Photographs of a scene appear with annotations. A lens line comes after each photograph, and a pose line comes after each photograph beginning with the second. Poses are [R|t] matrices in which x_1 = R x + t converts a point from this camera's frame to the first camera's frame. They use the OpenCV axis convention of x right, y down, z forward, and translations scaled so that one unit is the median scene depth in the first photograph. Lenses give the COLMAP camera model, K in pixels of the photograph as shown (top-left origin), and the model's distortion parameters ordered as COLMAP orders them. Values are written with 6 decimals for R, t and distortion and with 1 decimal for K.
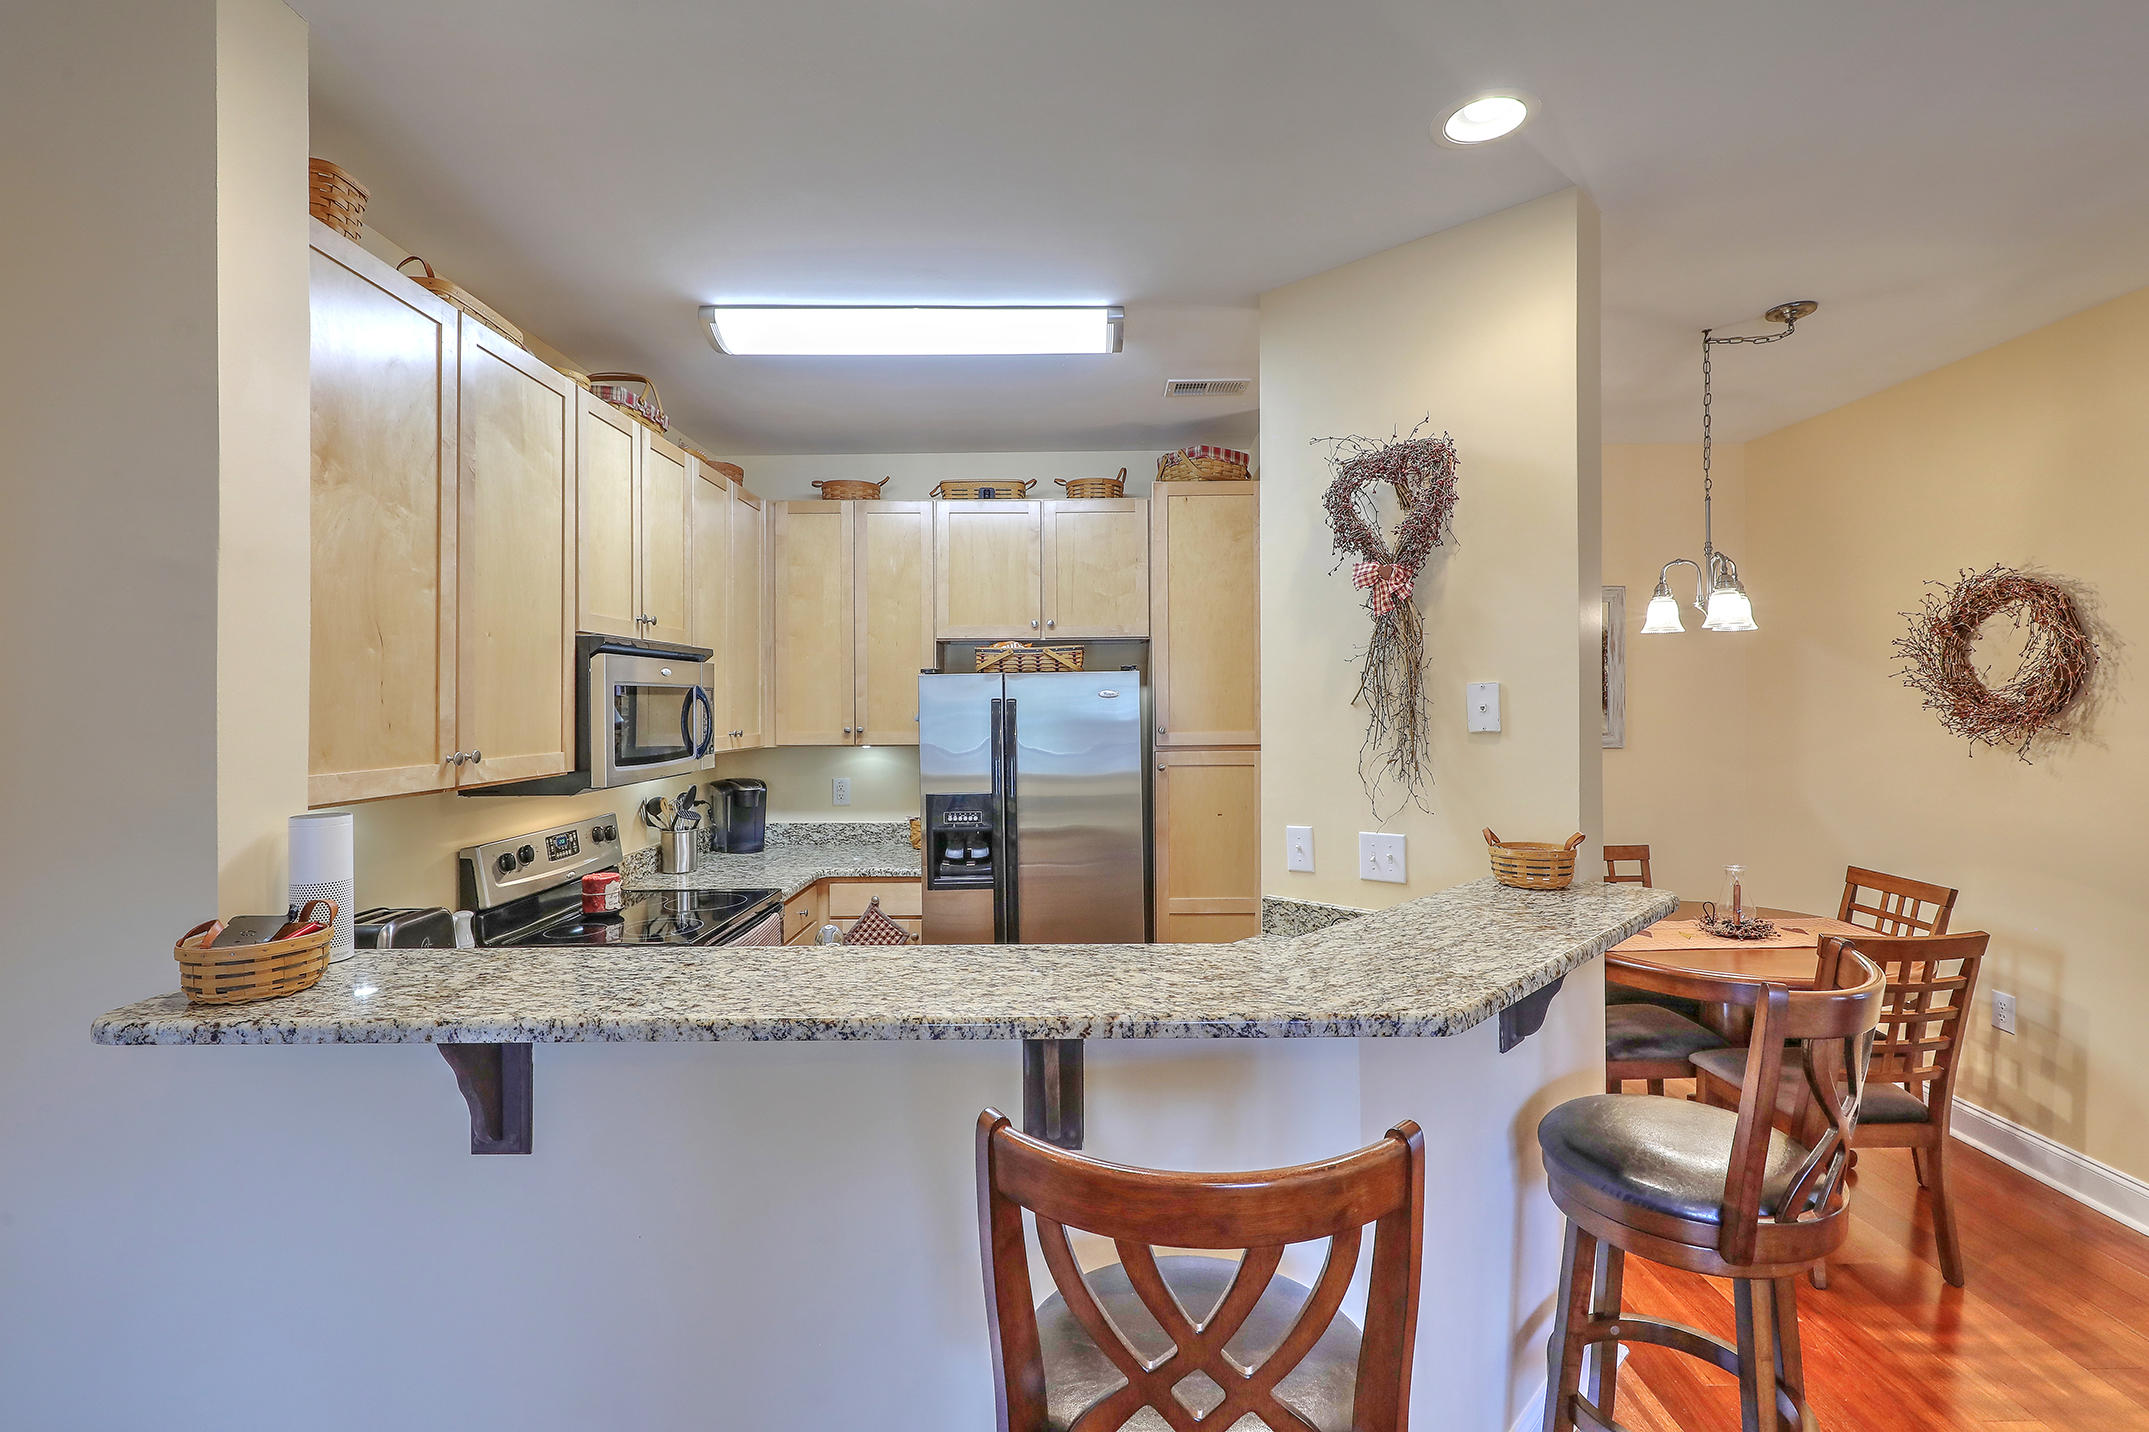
lens RADIAL K [[971.9, 0, 1094.2], [0, 971.9, 709.5], [0, 0, 1]] dist [-0.001460, 0.000924]
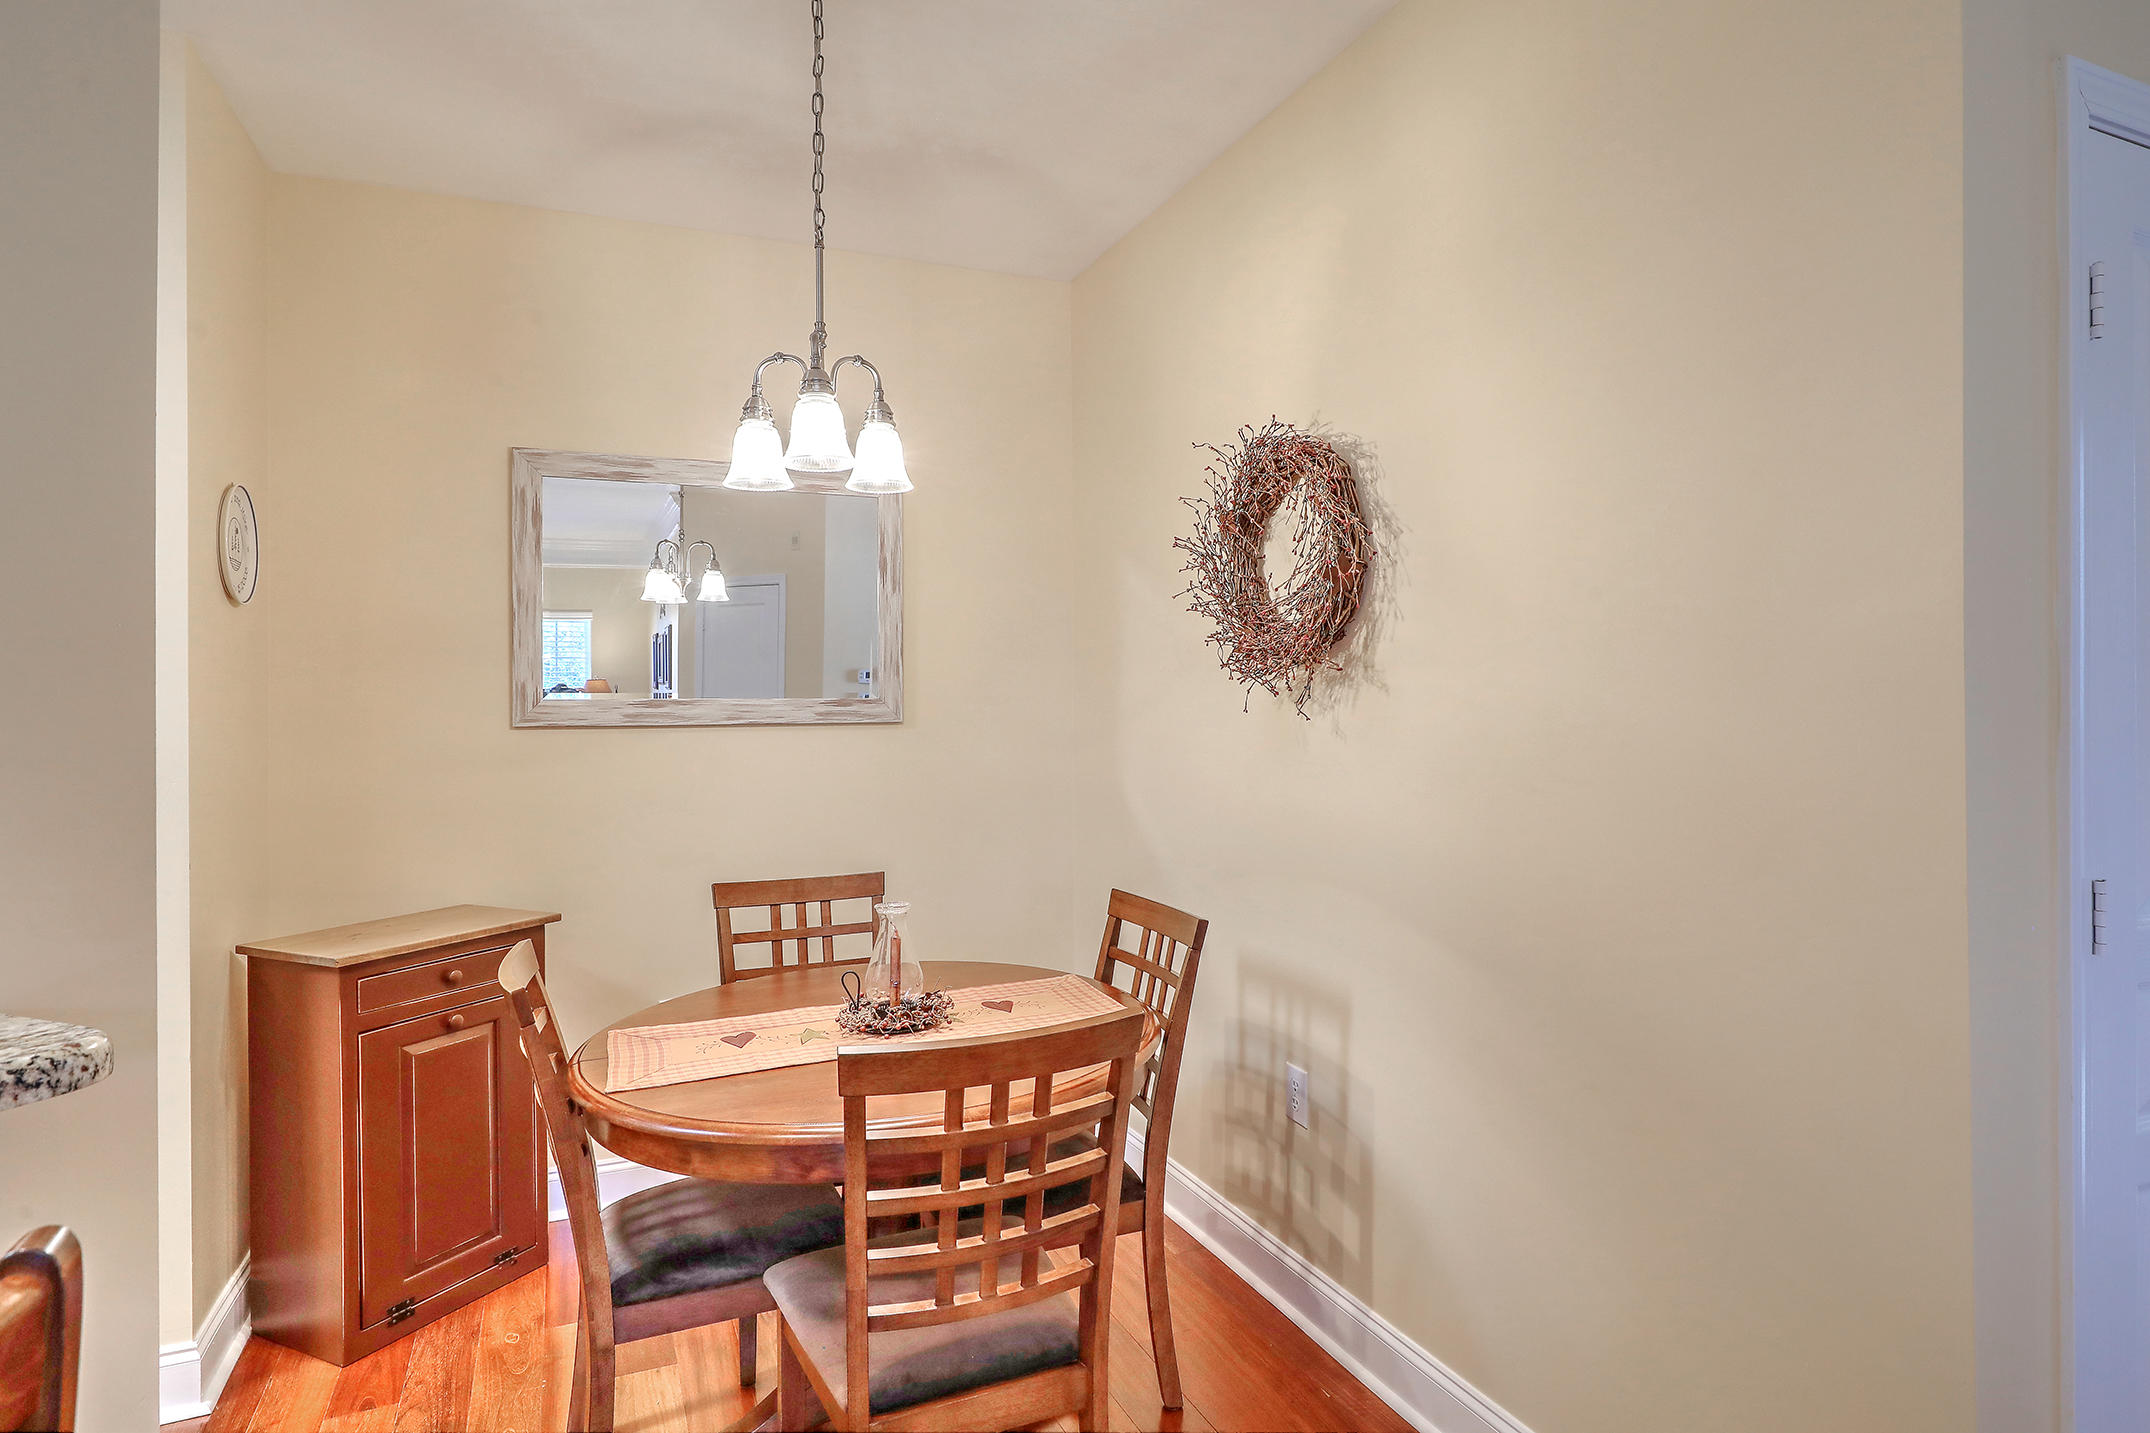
lens RADIAL K [[1137.7, 0, 1118.1], [0, 1137.7, 711.4], [0, 0, 1]] dist [-0.002828, 0.000260]
pose [[0.914297, -0.003029, 0.405034, 0.548557], [0.005957, 0.999964, -0.005969, 0.055571], [-0.405001, 0.007870, 0.914282, 0.359565]]
